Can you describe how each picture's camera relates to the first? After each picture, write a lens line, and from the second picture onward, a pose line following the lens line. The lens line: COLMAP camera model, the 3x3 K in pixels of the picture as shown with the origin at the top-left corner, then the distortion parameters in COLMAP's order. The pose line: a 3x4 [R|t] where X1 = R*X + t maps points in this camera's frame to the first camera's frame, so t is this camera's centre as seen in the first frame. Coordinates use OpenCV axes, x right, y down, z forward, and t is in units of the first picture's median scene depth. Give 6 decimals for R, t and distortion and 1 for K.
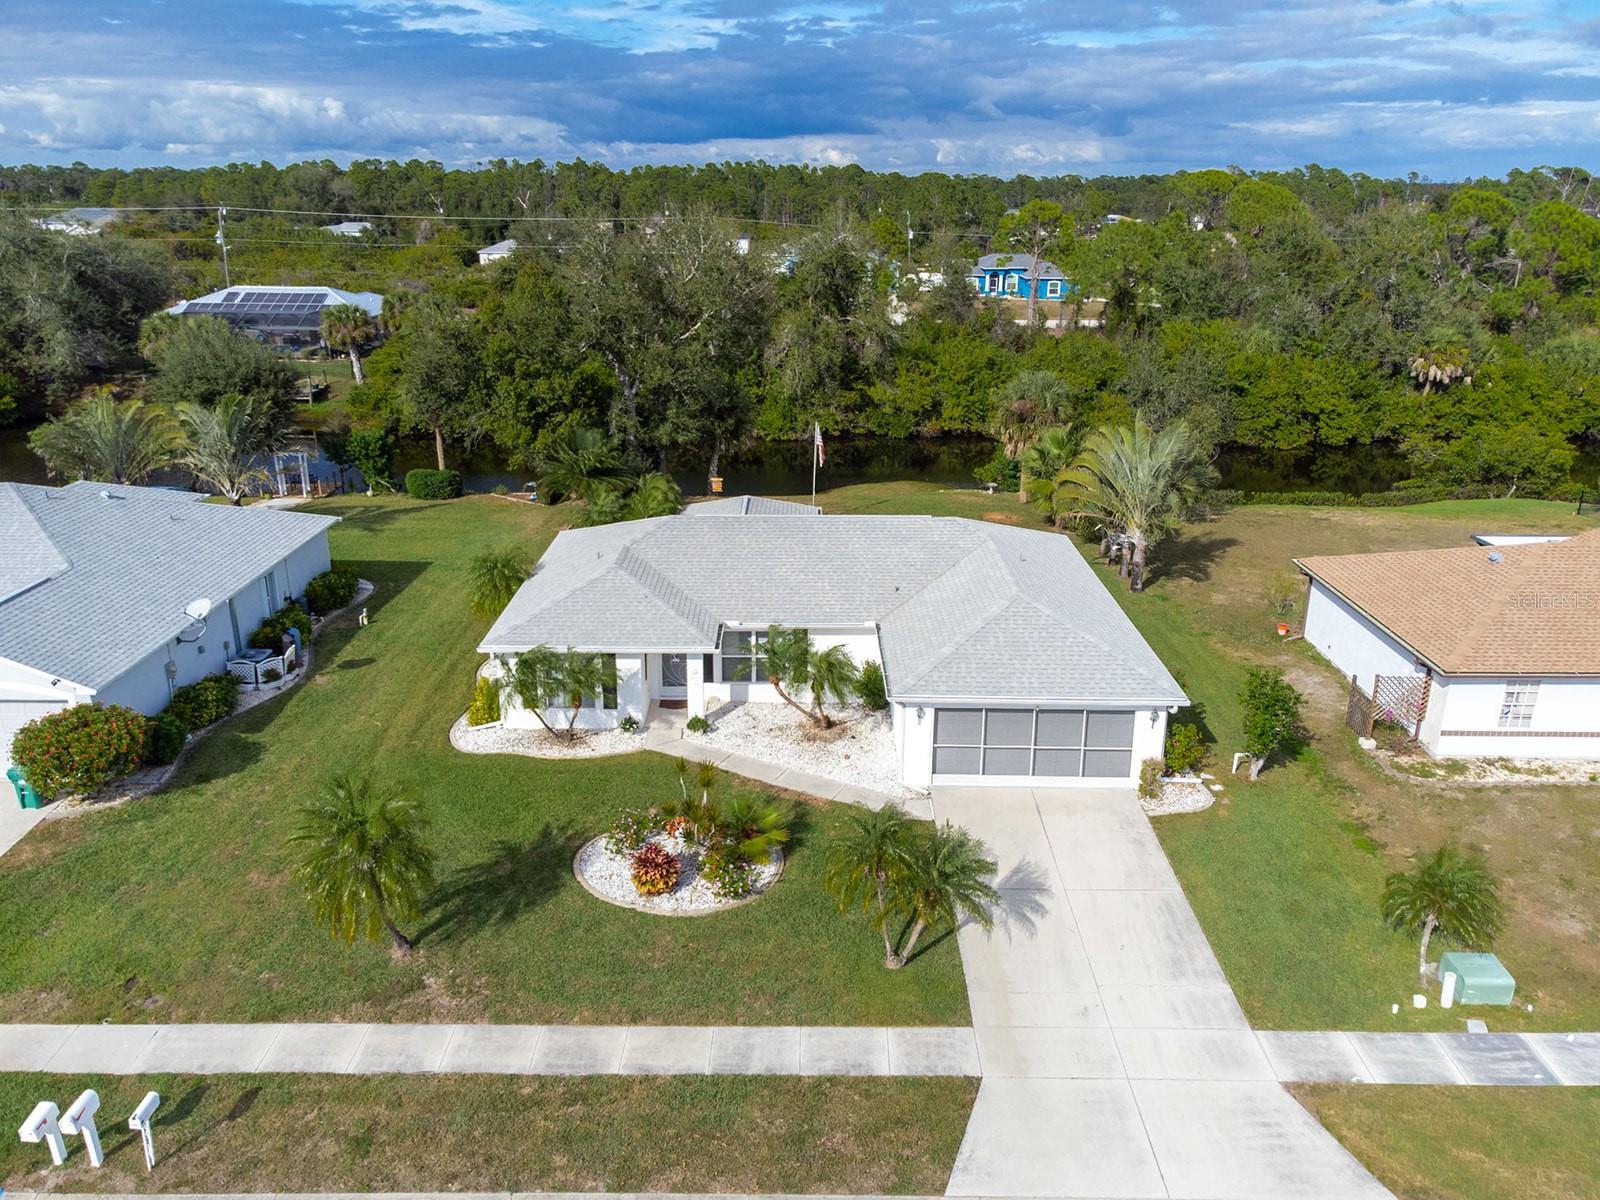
lens RADIAL K [[1195.4, 0, 798.1], [0, 1195.4, 610.3], [0, 0, 1]] dist [0.008149, 0.011093]
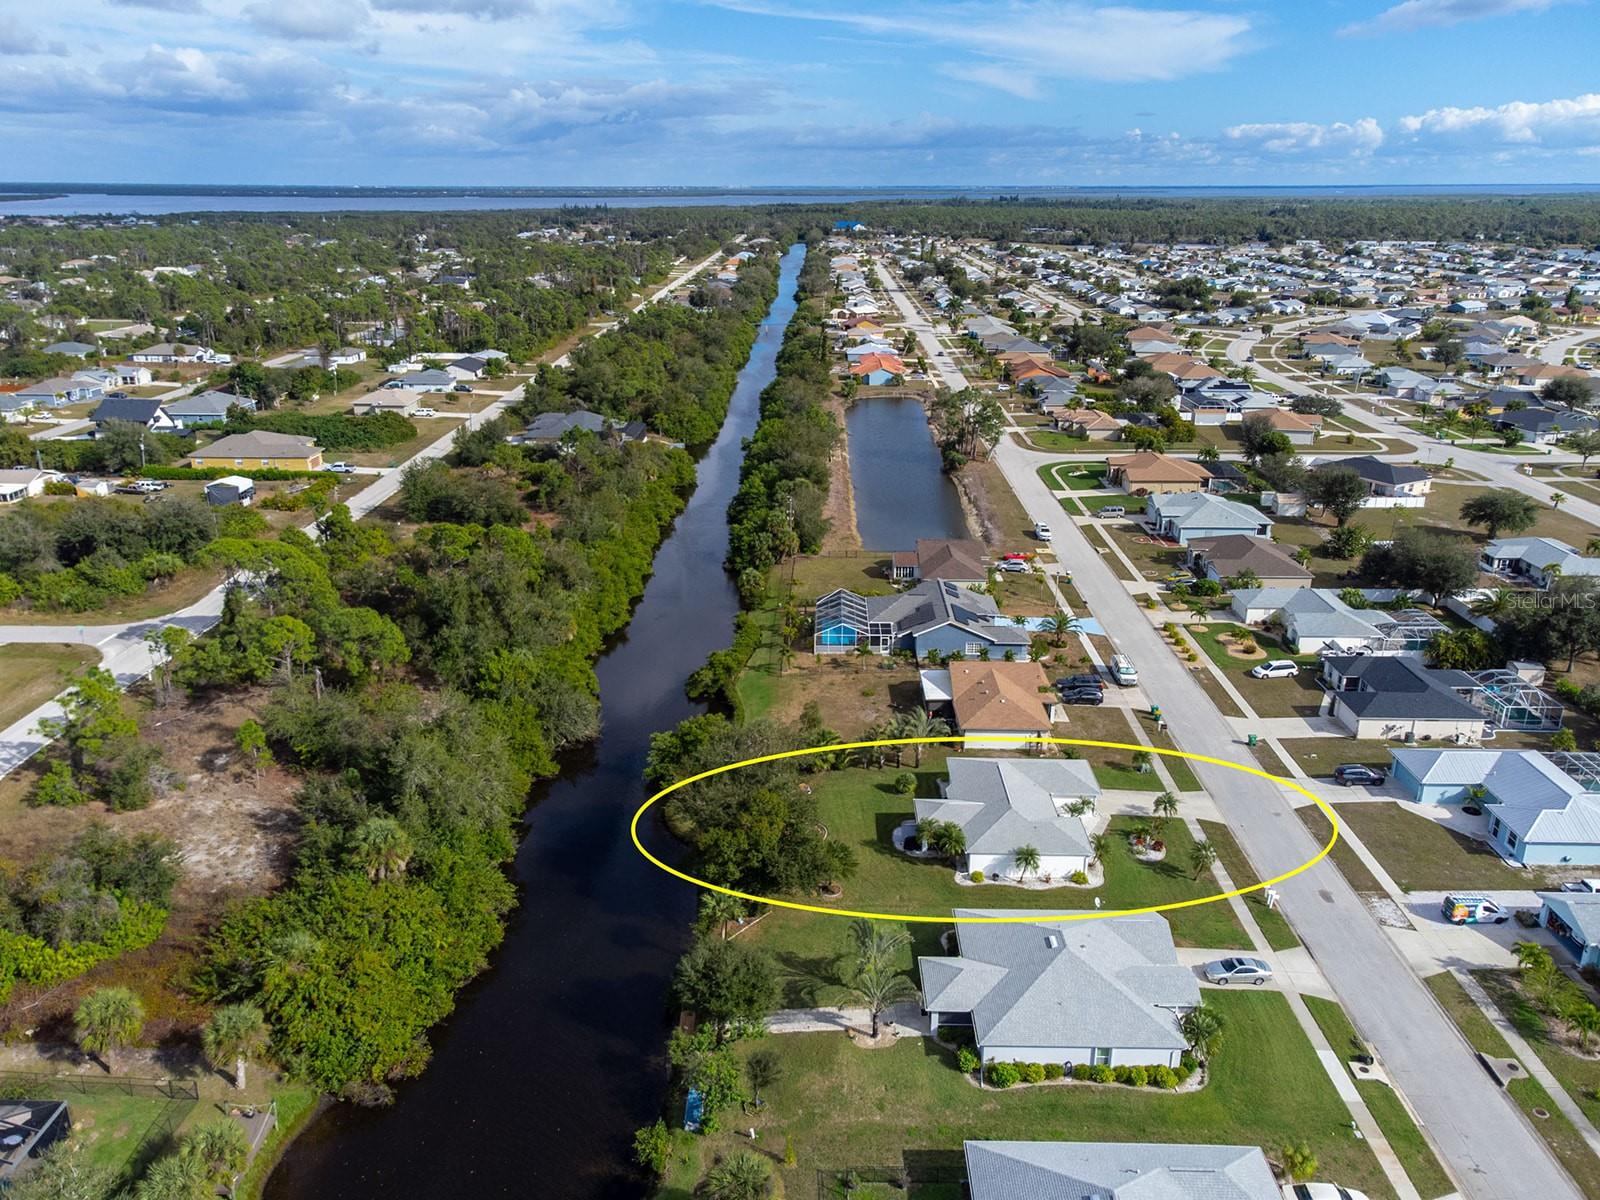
lens RADIAL K [[1195.4, 0, 801.5], [0, 1195.4, 598.0], [0, 0, 1]] dist [0.008149, 0.011093]
pose [[0.010093, -0.333401, 0.942731, -3.047802], [0.332024, 0.890408, 0.311342, -1.828966], [-0.943217, 0.309867, 0.119684, 1.115957]]
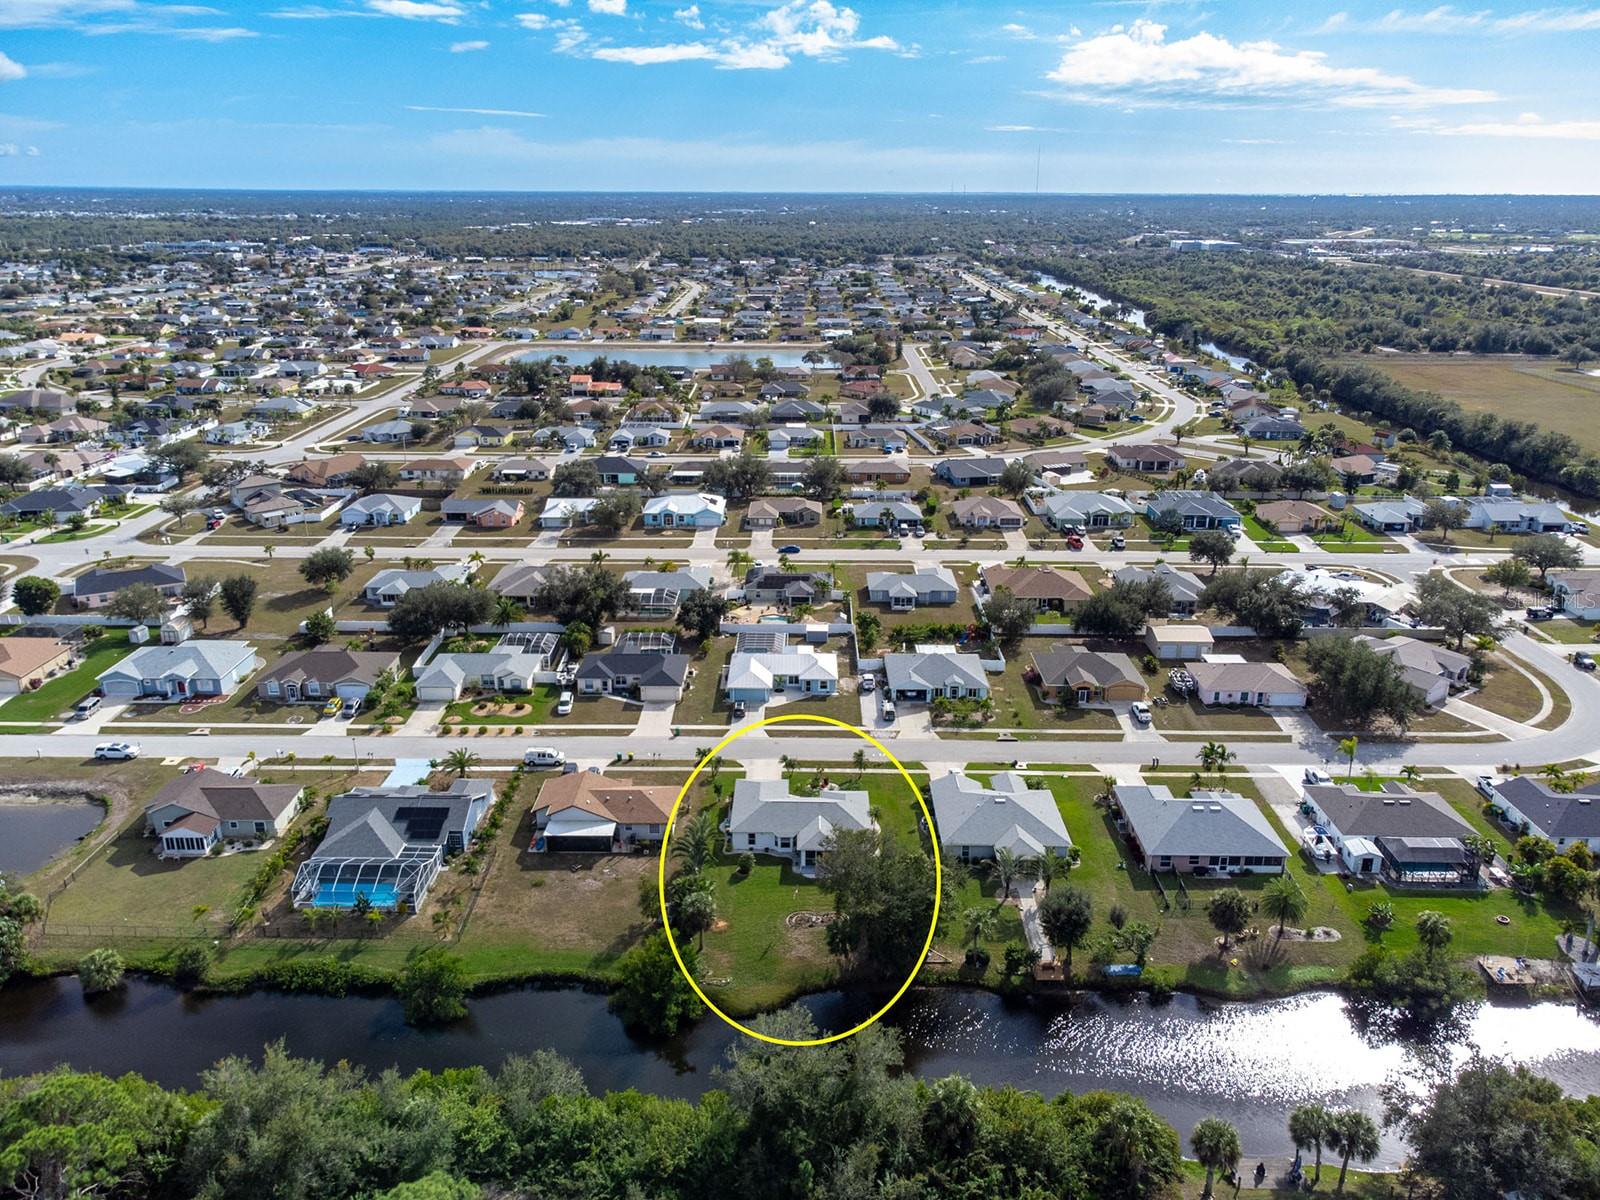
lens RADIAL K [[1195.4, 0, 795.5], [0, 1195.4, 600.1], [0, 0, 1]] dist [0.008149, 0.011093]
pose [[-0.999945, -0.010107, -0.002894, 0.065218], [-0.009683, 0.778106, 0.628058, -3.696191], [-0.004096, 0.628051, -0.778161, 4.329593]]
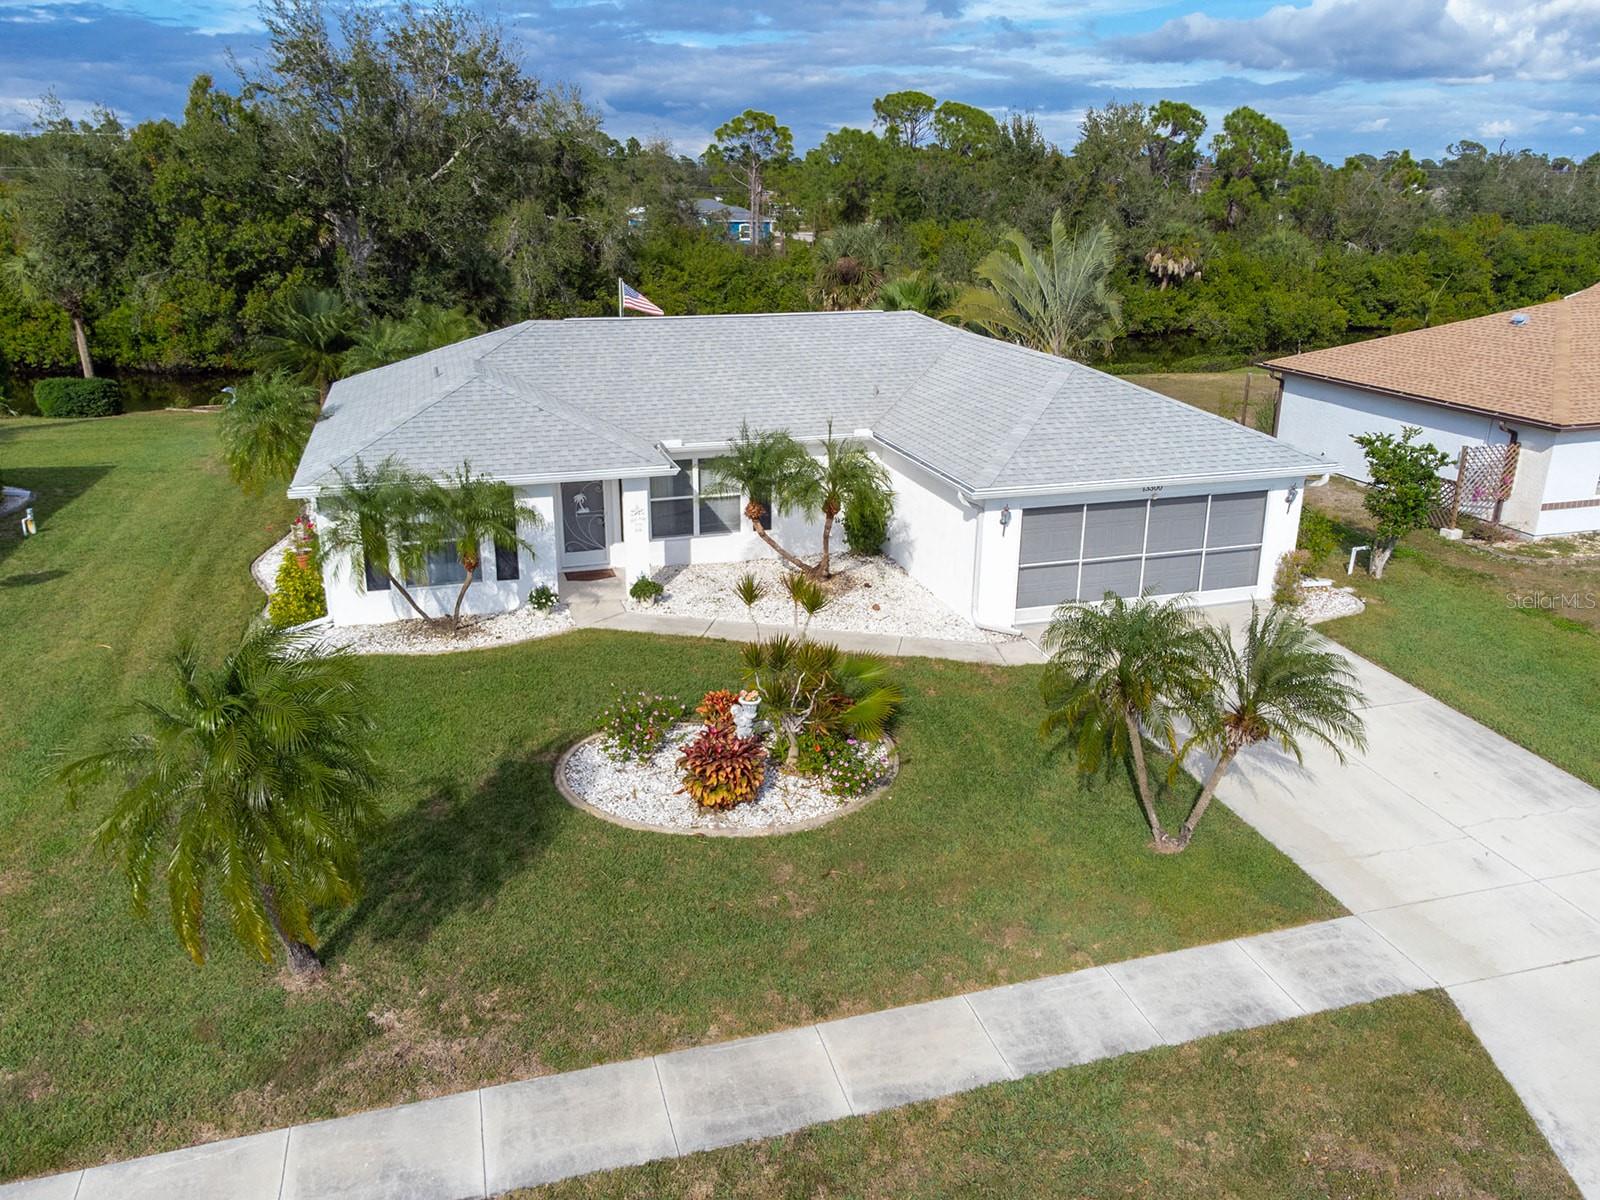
lens RADIAL K [[1195.4, 0, 803.6], [0, 1195.4, 602.7], [0, 0, 1]] dist [0.008149, 0.011093]
pose [[0.955171, -0.097812, 0.279428, -0.187889], [0.098567, 0.995065, 0.011384, 0.104454], [-0.279163, 0.016668, 0.960099, 0.329566]]
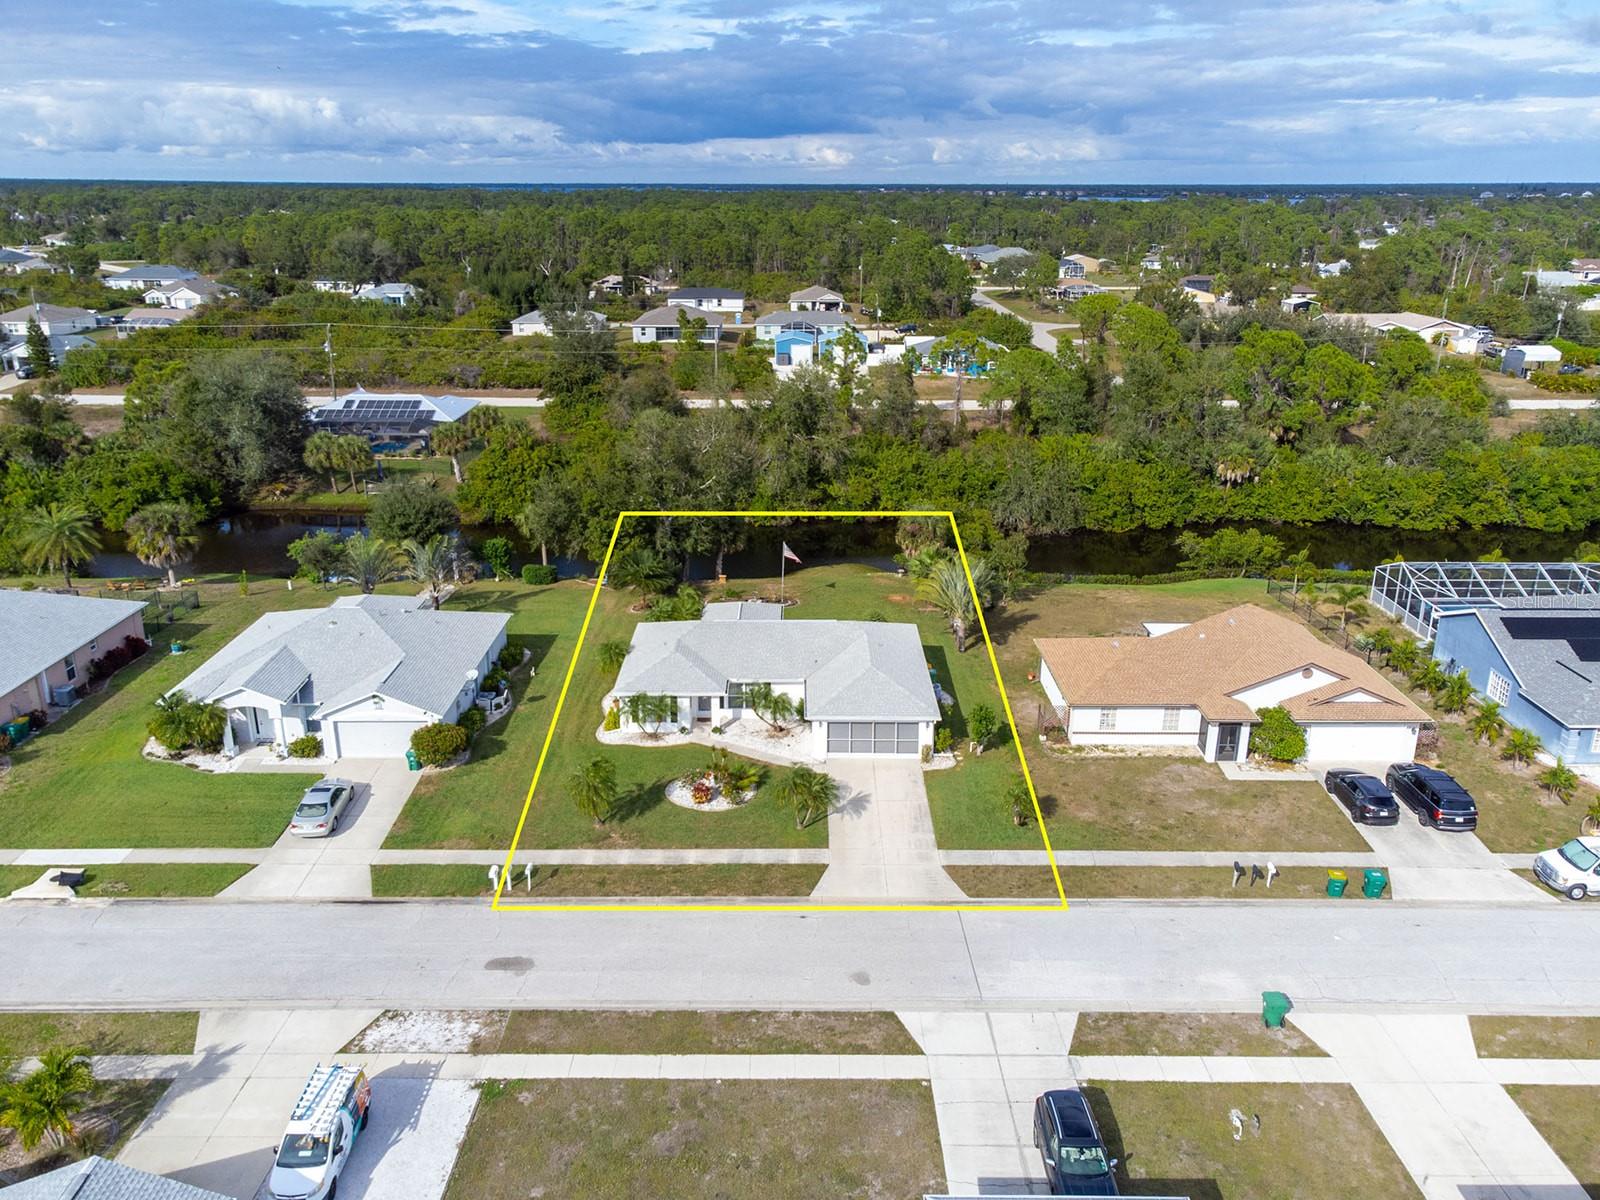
lens RADIAL K [[1195.4, 0, 805.0], [0, 1195.4, 584.1], [0, 0, 1]] dist [0.008149, 0.011093]
pose [[0.999955, -0.003619, 0.008781, 0.050438], [0.003811, 0.999751, -0.021997, -0.110236], [-0.008699, 0.022030, 0.999719, -1.065204]]
